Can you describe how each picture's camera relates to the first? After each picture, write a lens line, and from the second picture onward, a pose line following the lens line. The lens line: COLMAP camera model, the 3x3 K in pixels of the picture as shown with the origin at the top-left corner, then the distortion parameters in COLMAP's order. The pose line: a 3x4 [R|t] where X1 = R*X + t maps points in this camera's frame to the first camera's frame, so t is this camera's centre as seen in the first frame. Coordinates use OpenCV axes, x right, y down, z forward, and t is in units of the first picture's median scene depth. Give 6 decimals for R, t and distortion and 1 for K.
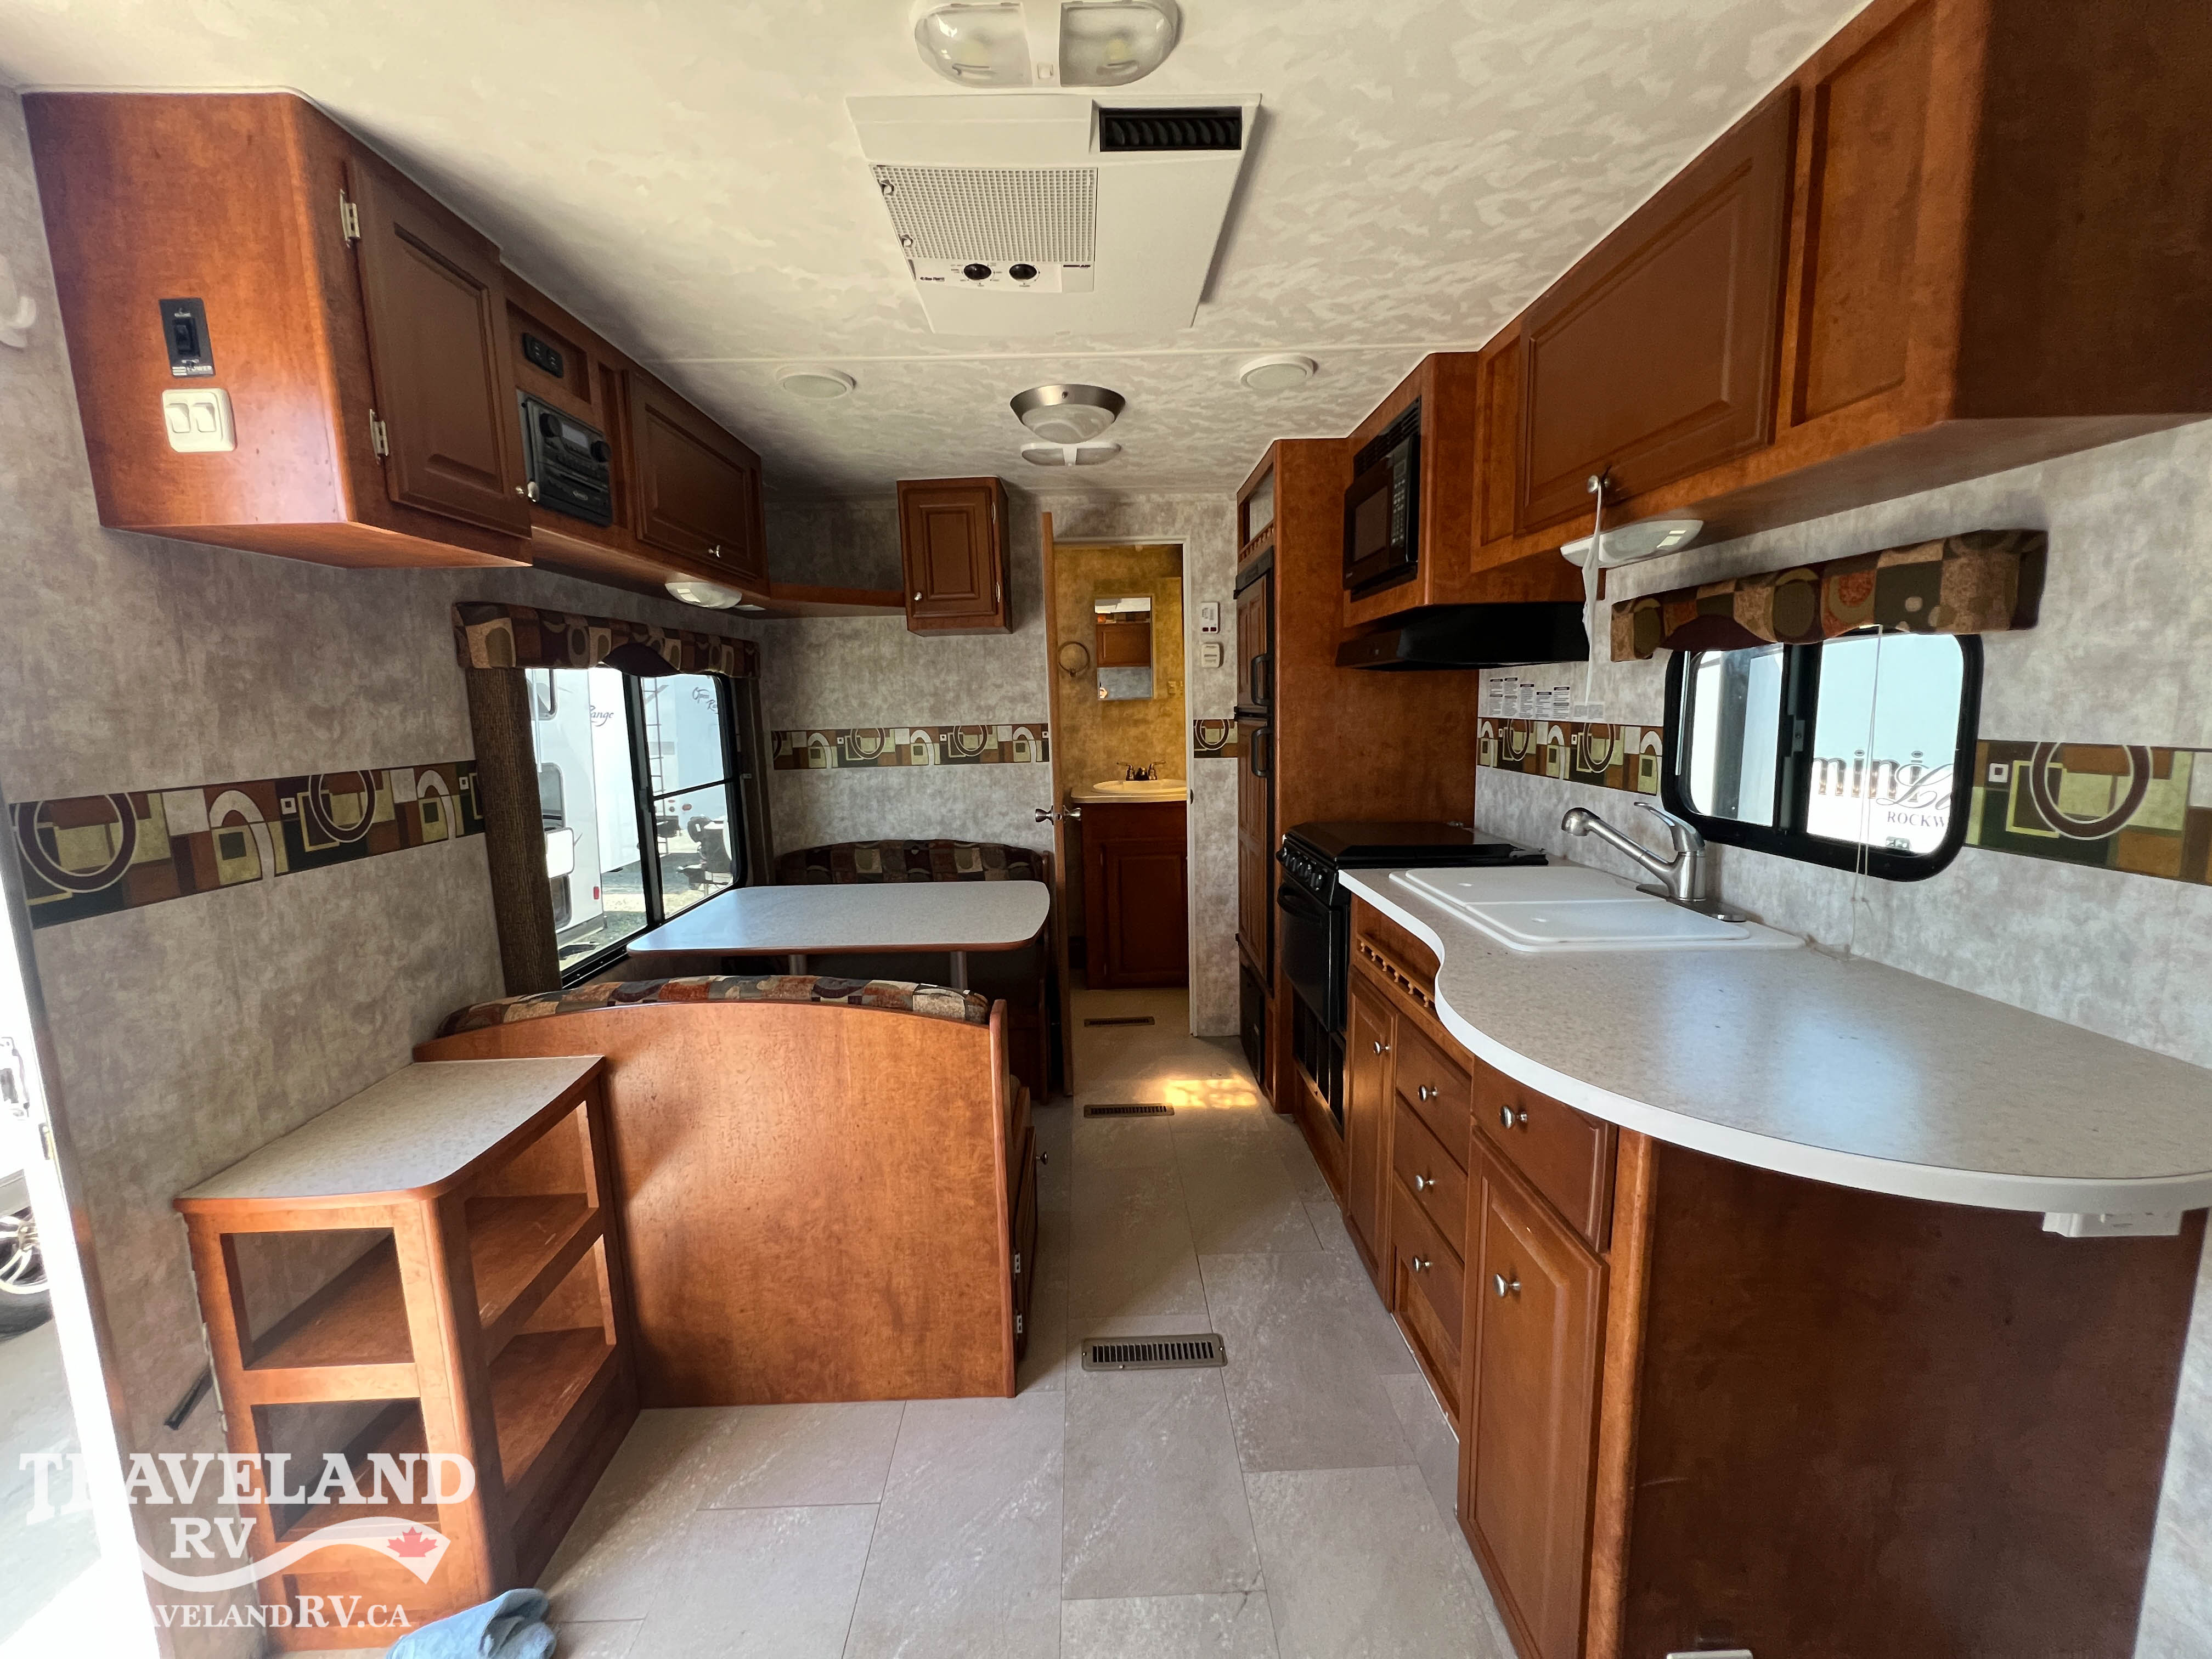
lens RADIAL K [[887.1, 0, 1102.9], [0, 887.1, 824.8], [0, 0, 1]] dist [-0.002737, 0.000499]
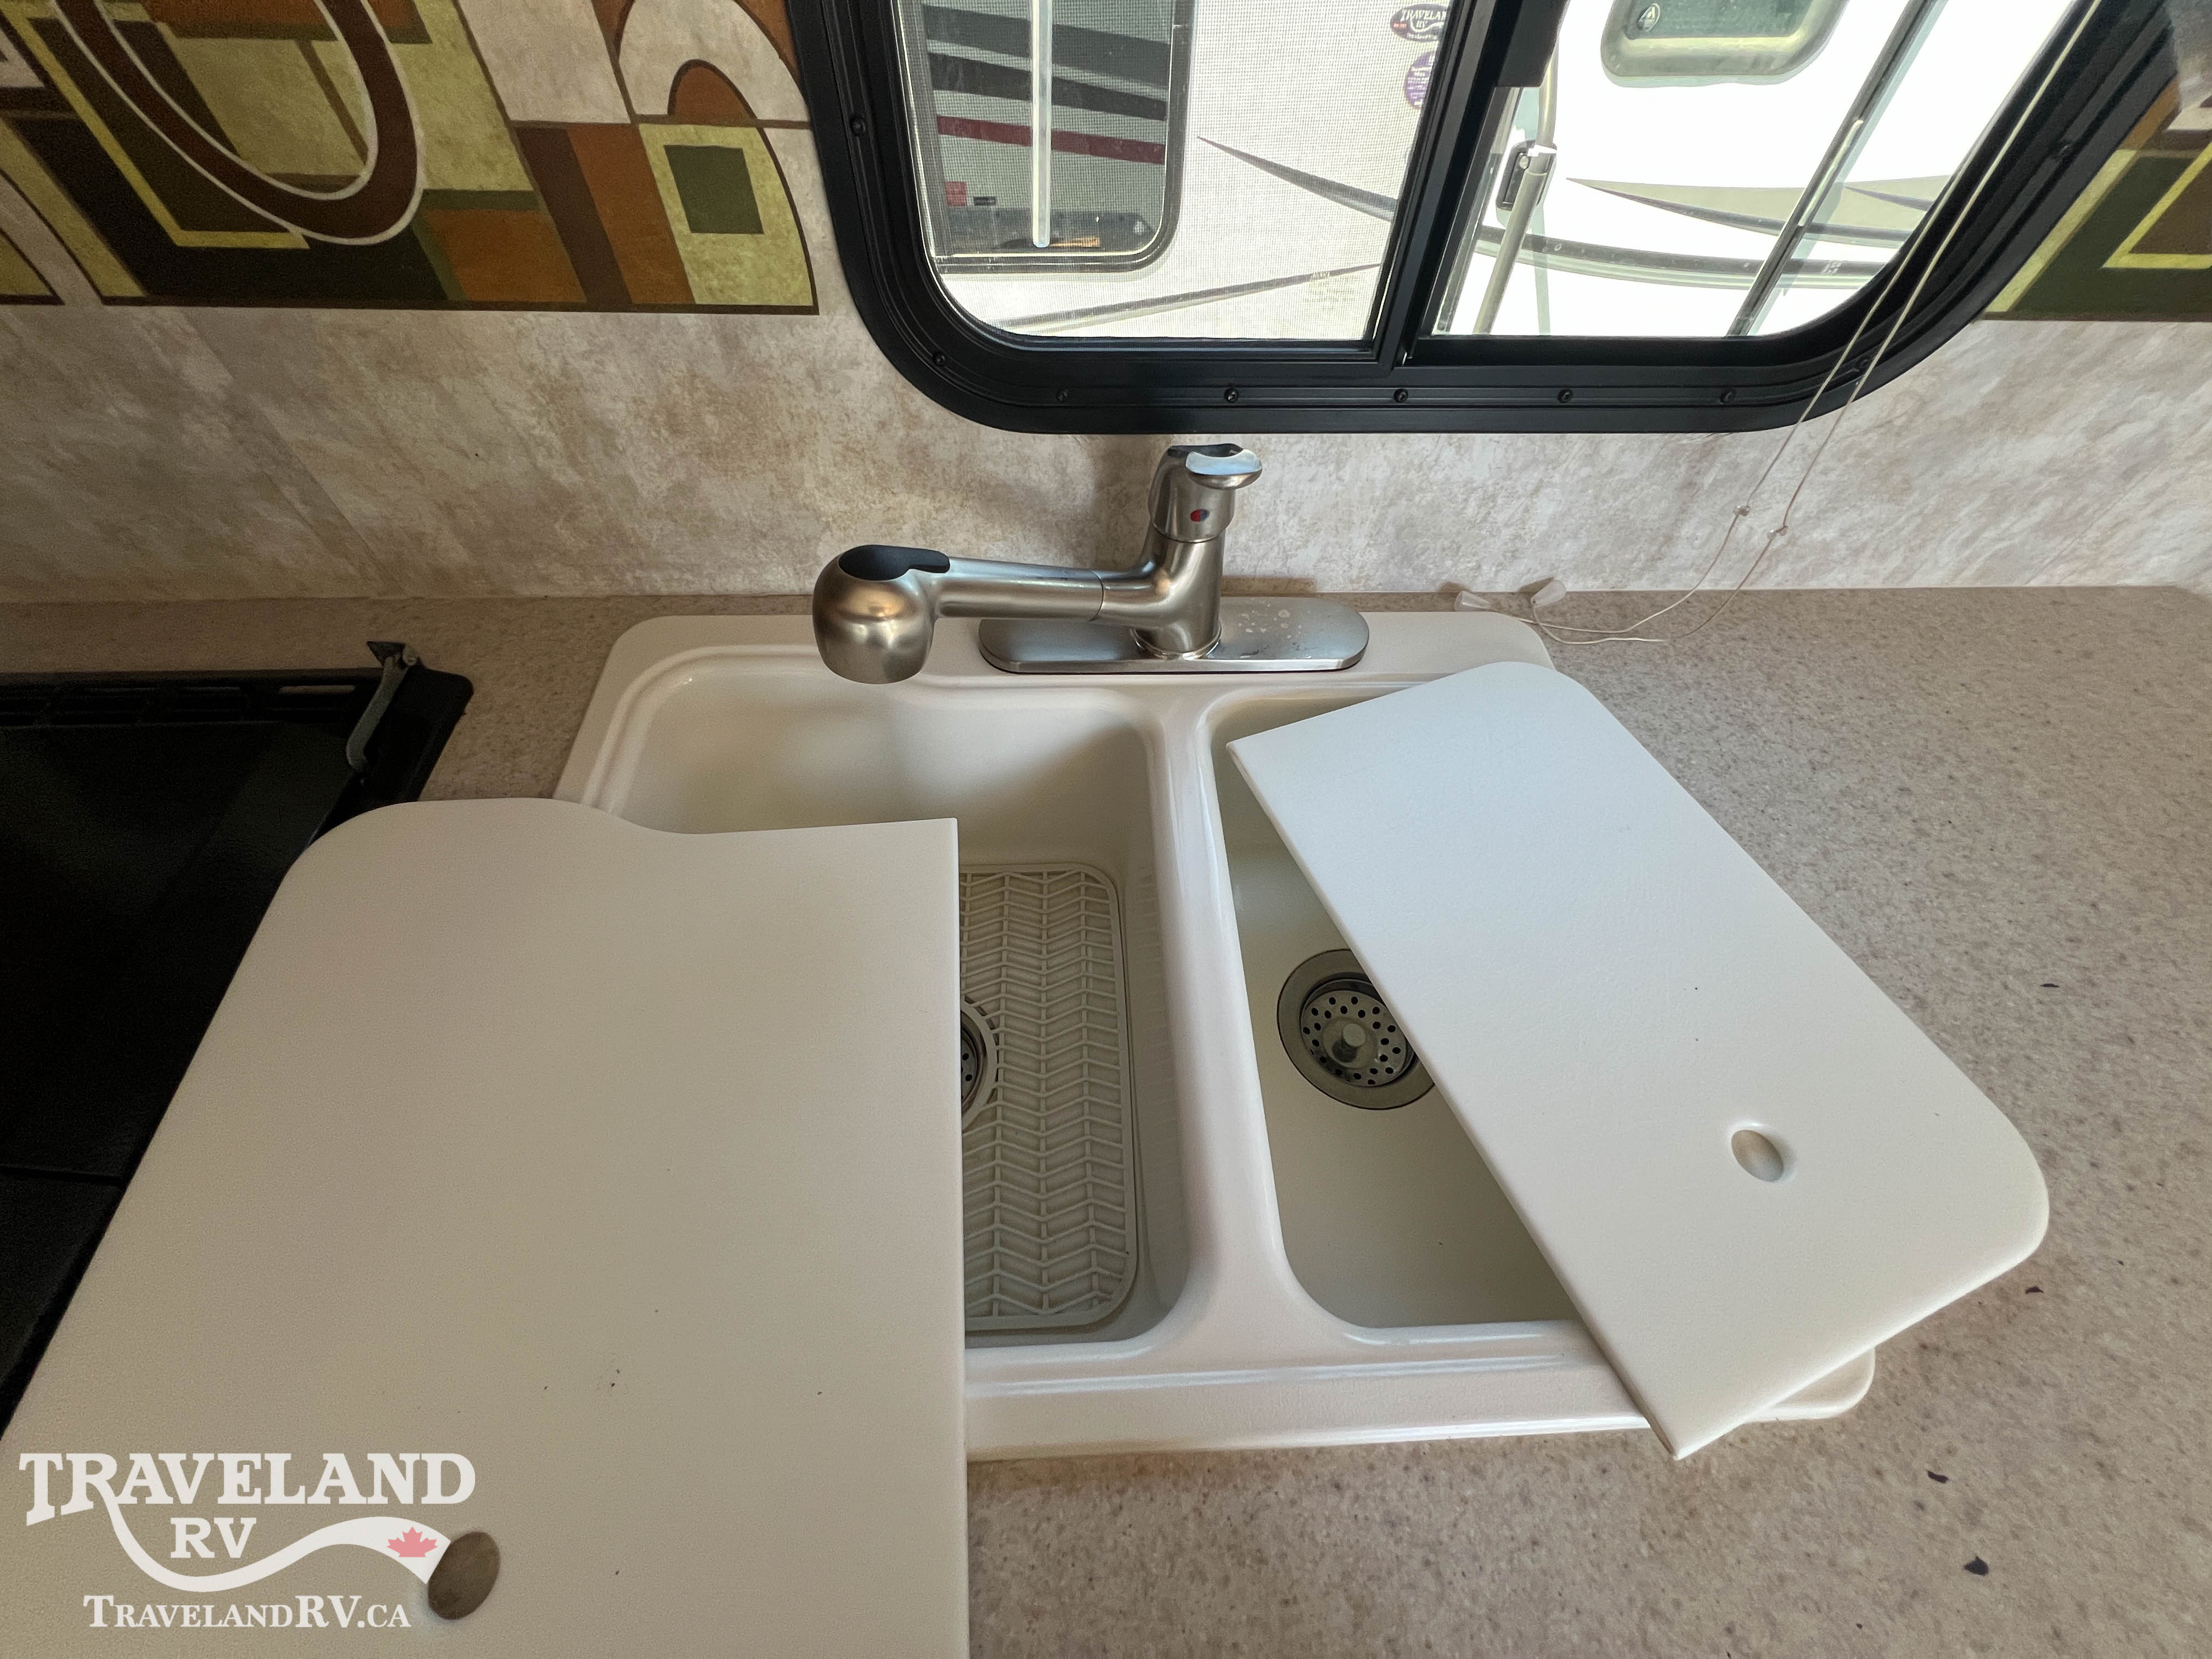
lens RADIAL K [[885.7, 0, 1109.2], [0, 885.7, 828.6], [0, 0, 1]] dist [-0.002077, -0.000043]
pose [[-0.022873, -0.805216, 0.592541, 0.426853], [0.111893, 0.586910, 0.801883, -0.172887], [-0.993457, 0.084643, 0.076674, 1.110944]]
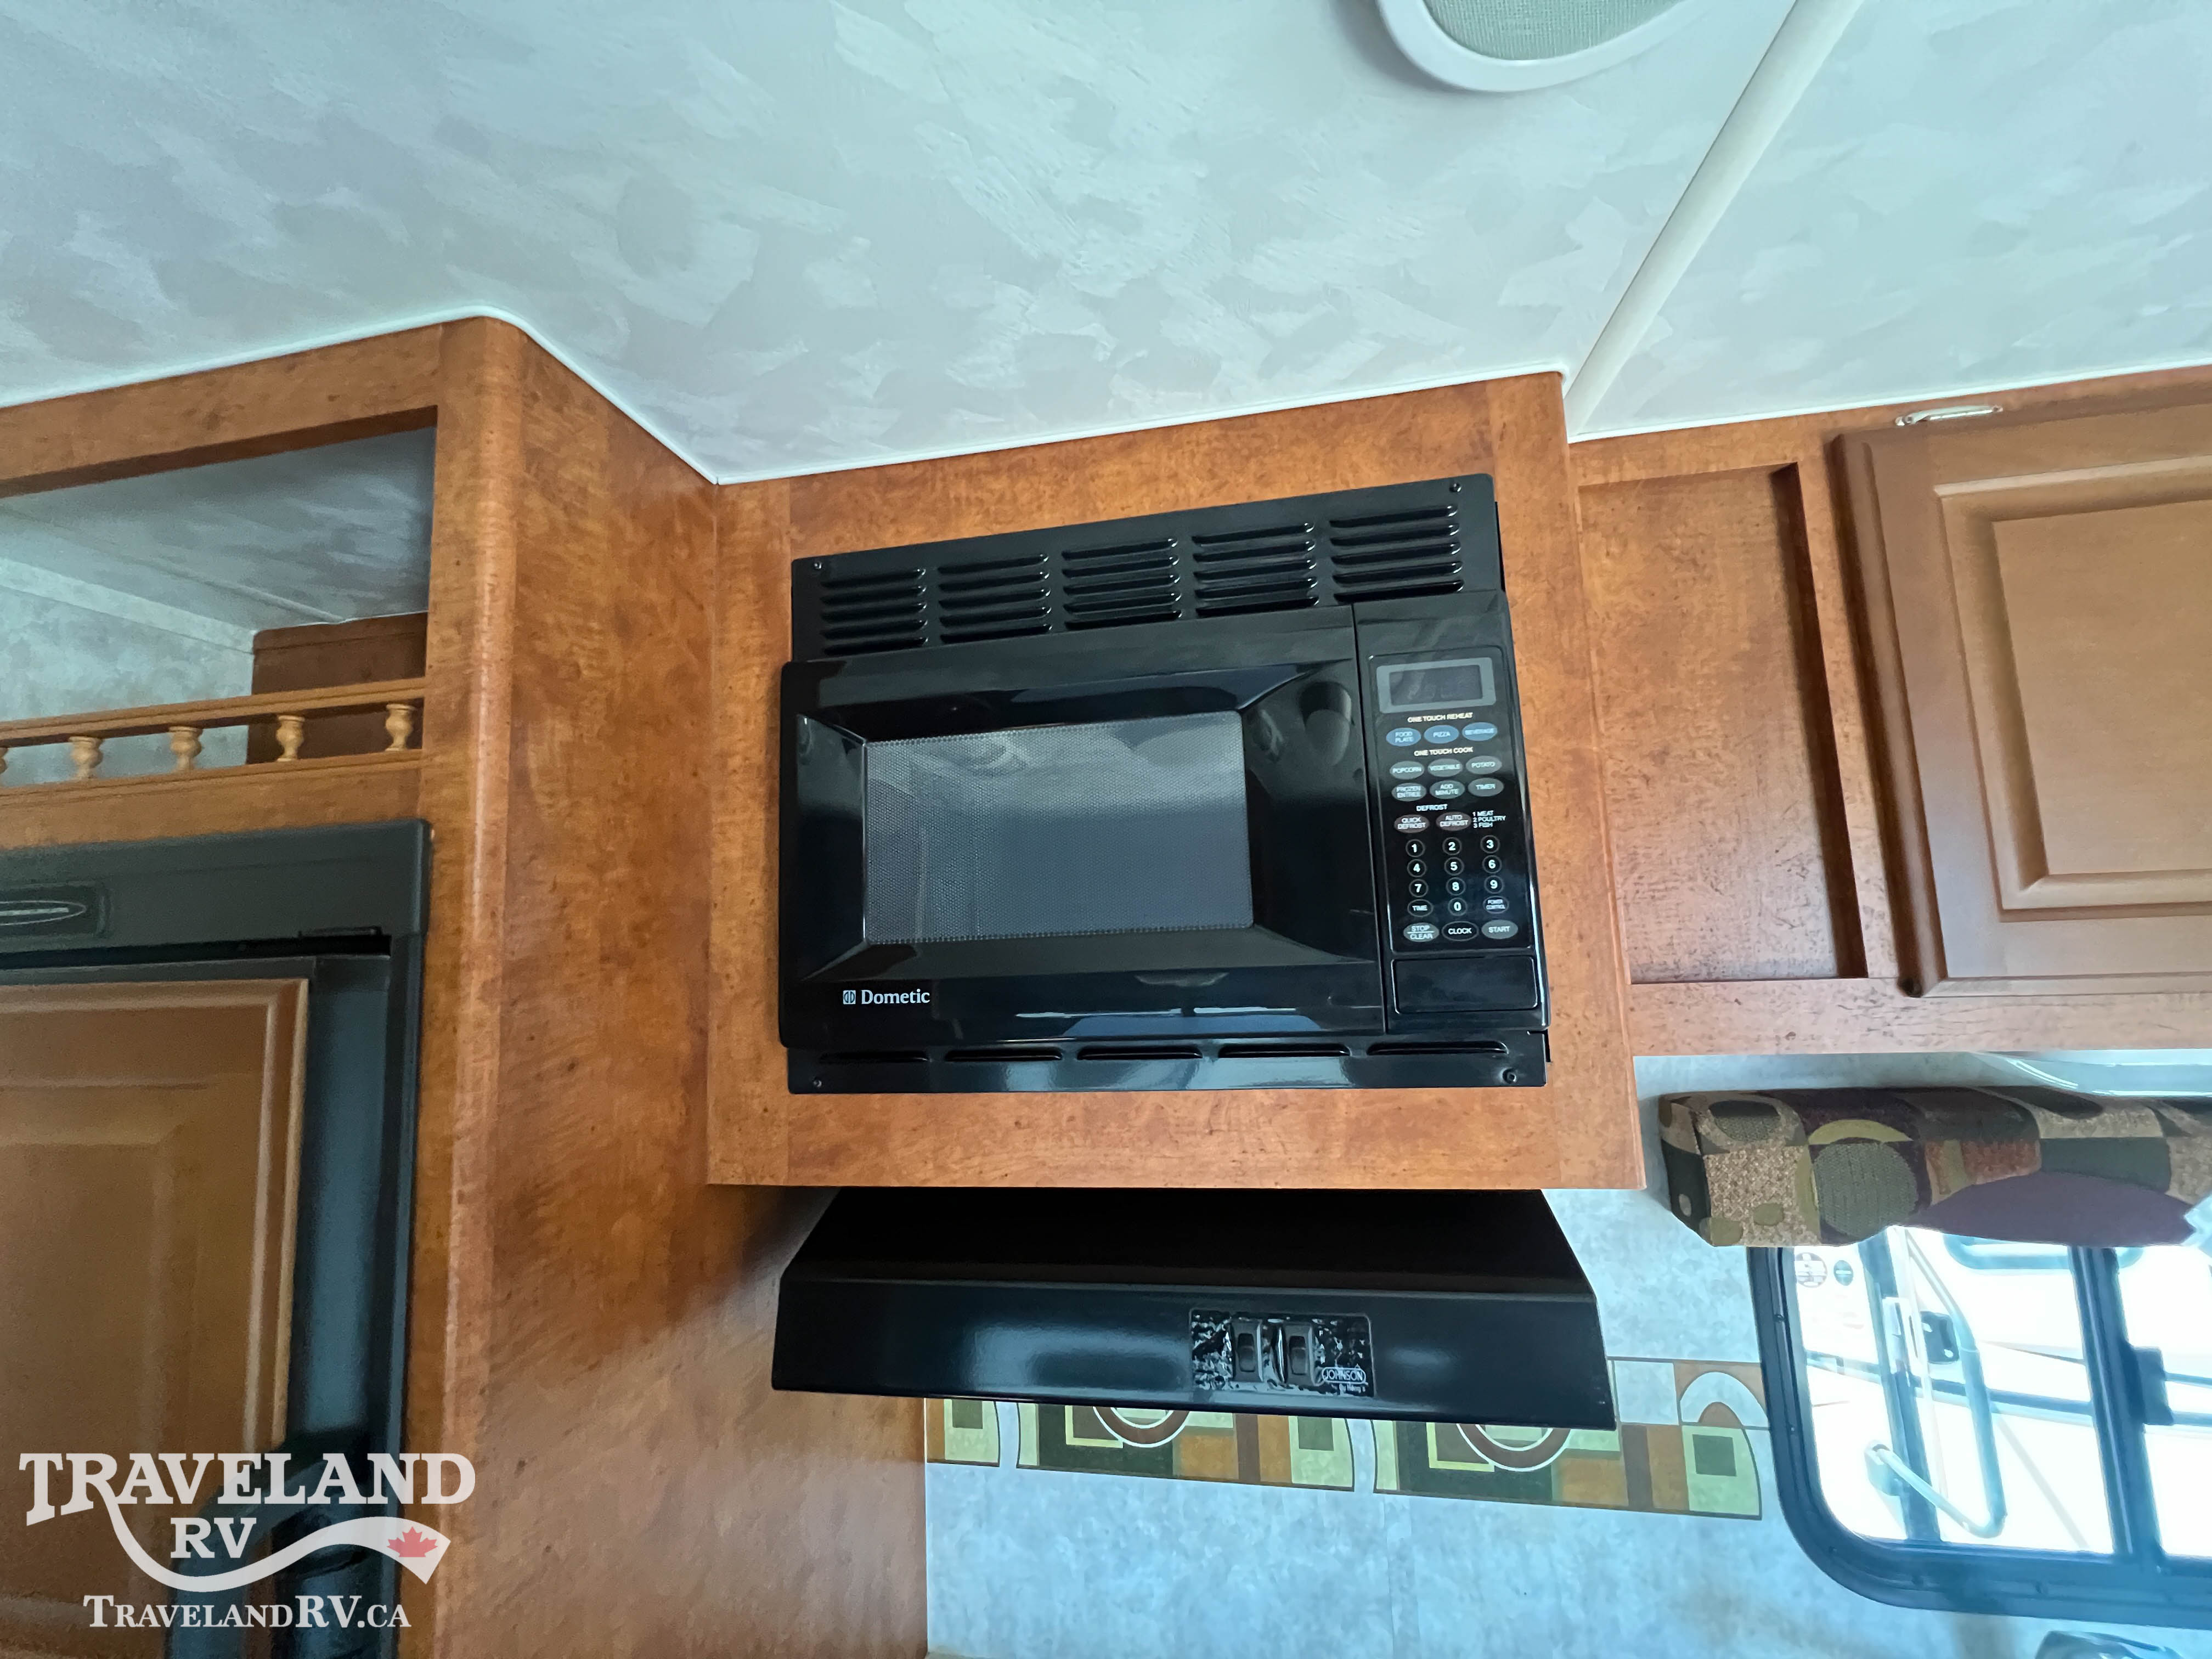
lens RADIAL K [[887.1, 0, 1107.3], [0, 887.1, 828.6], [0, 0, 1]] dist [-0.002737, 0.000499]
pose [[0.194704, 0.133054, 0.971796, 0.071429], [0.170332, 0.971117, -0.167088, -0.446638], [-0.965959, 0.198061, 0.166417, 1.445115]]
